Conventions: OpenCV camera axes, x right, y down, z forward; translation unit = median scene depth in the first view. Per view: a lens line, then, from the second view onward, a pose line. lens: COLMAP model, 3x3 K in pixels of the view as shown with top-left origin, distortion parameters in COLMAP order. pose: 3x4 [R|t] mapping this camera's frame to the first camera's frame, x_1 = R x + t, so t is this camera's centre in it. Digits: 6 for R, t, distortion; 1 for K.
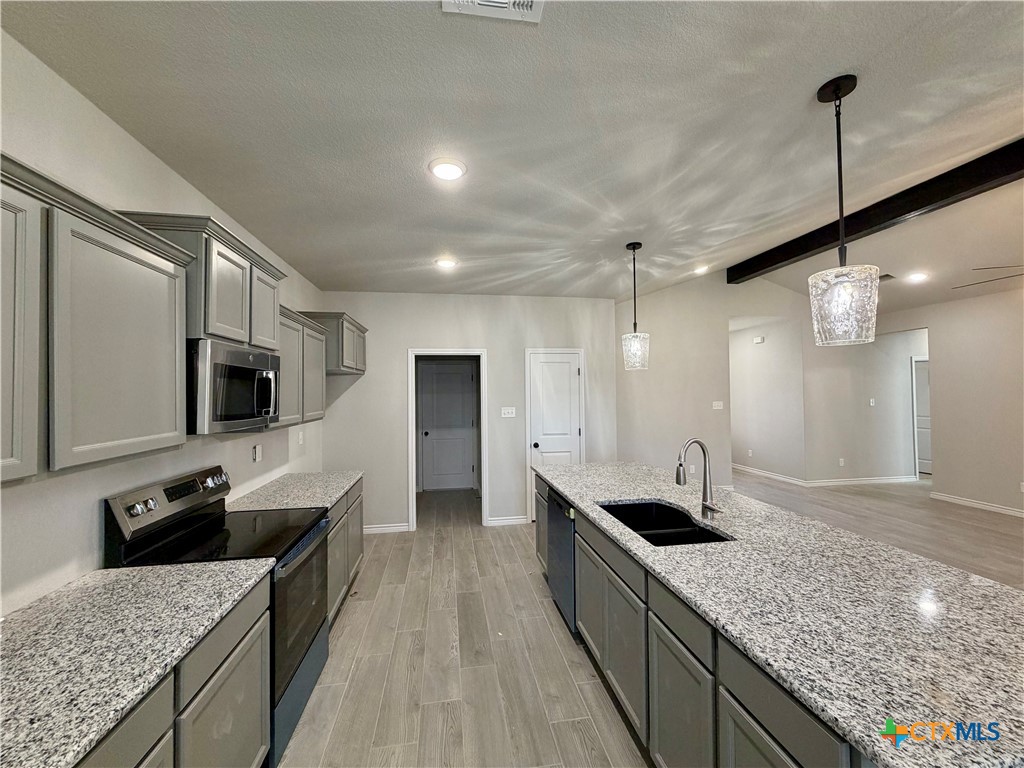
lens RADIAL K [[407.1, 0, 508.5], [0, 407.1, 387.3], [0, 0, 1]] dist [-0.000064, -0.000157]
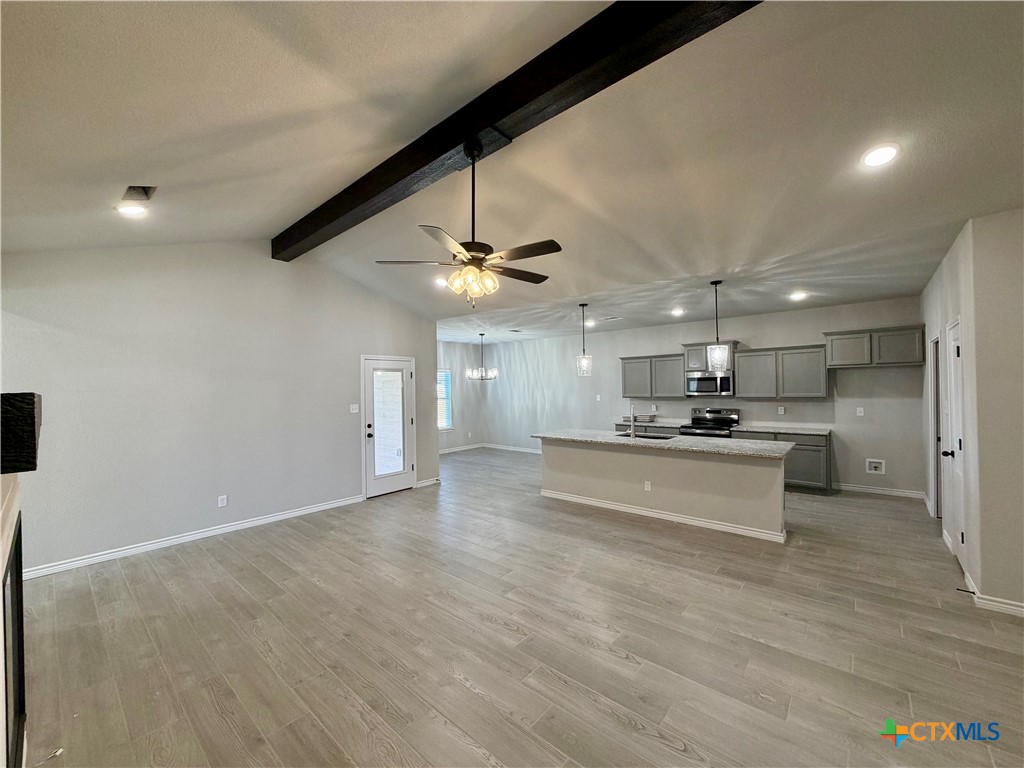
lens RADIAL K [[407.1, 0, 511.0], [0, 407.1, 386.1], [0, 0, 1]] dist [-0.000064, -0.000157]
pose [[-0.763088, 0.022362, -0.645907, 1.705929], [0.034587, 0.999382, -0.006262, -0.006557], [0.645368, -0.027119, -0.763390, 1.553569]]
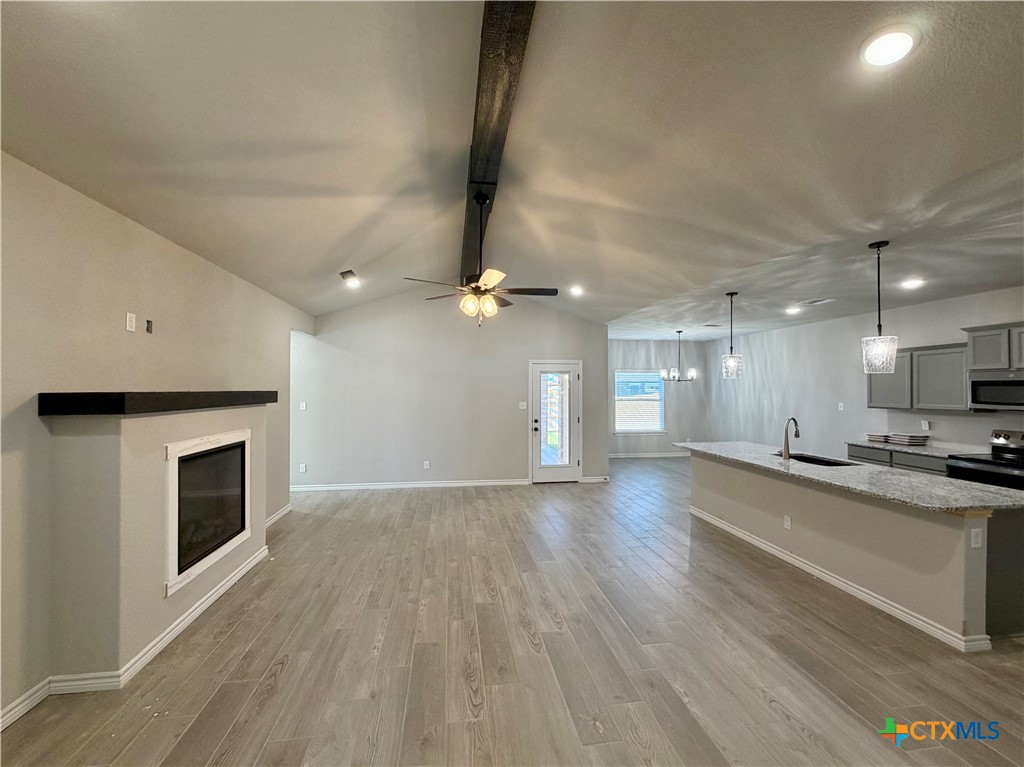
lens RADIAL K [[423.5, 0, 510.9], [0, 423.5, 384.7], [0, 0, 1]] dist [0.000500, -0.000531]
pose [[-0.999897, 0.010550, 0.009737, 1.133715], [0.010328, 0.999694, -0.022492, -0.002071], [-0.009971, -0.022389, -0.999700, 1.939952]]
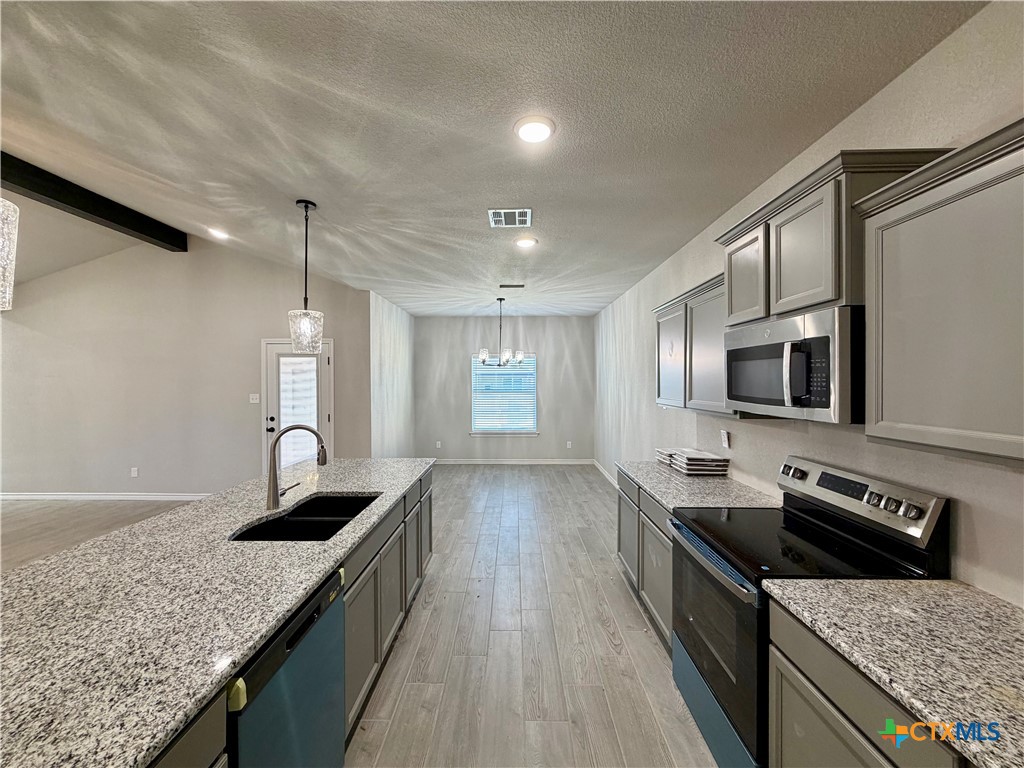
lens RADIAL K [[407.1, 0, 510.4], [0, 407.1, 384.7], [0, 0, 1]] dist [-0.000064, -0.000157]
pose [[-0.986562, 0.010705, 0.163039, -0.149916], [0.009667, 0.999928, -0.007154, 0.022411], [-0.163103, -0.005482, -0.986594, 1.195796]]
